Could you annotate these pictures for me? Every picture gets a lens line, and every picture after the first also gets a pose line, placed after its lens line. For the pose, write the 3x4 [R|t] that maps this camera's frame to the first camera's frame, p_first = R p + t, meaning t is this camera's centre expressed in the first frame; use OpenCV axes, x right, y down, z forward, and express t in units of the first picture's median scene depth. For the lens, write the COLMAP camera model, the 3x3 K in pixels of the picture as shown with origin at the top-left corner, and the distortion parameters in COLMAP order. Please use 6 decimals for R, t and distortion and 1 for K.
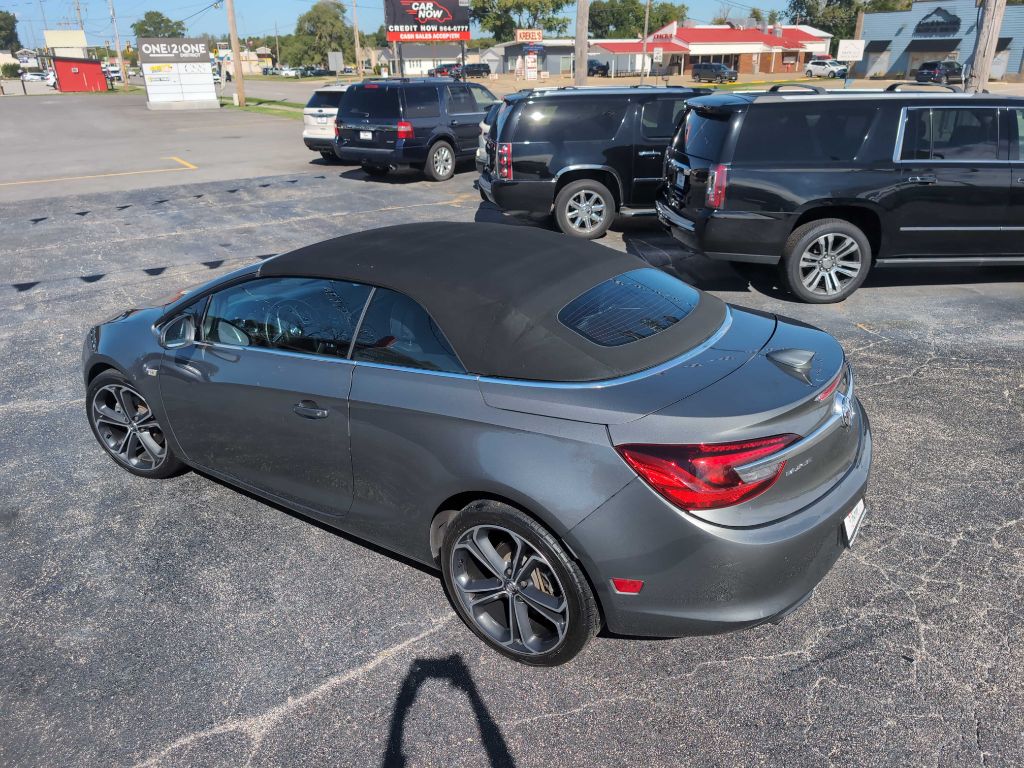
lens RADIAL K [[739.1, 0, 520.4], [0, 739.1, 372.3], [0, 0, 1]] dist [0.014153, -0.009488]
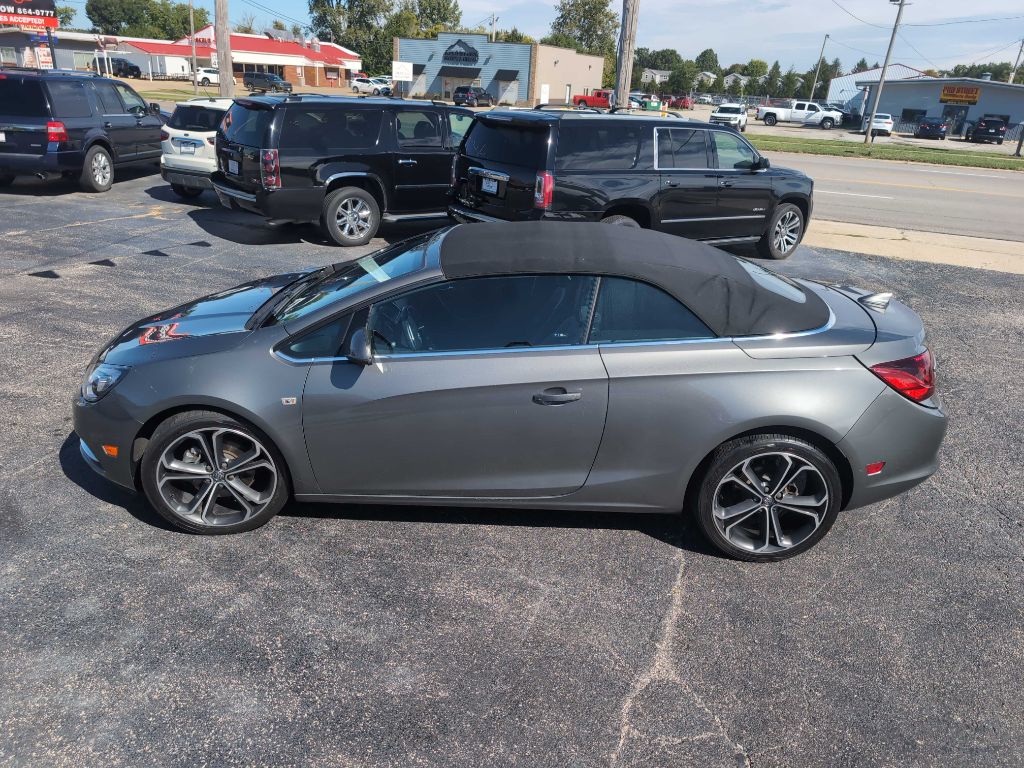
lens RADIAL K [[739.1, 0, 512.5], [0, 739.1, 374.5], [0, 0, 1]] dist [0.014153, -0.009488]
pose [[0.837772, -0.142569, 0.527079, -0.407278], [0.148403, 0.988426, 0.031476, -0.010781], [-0.525466, 0.051850, 0.849233, 0.060647]]
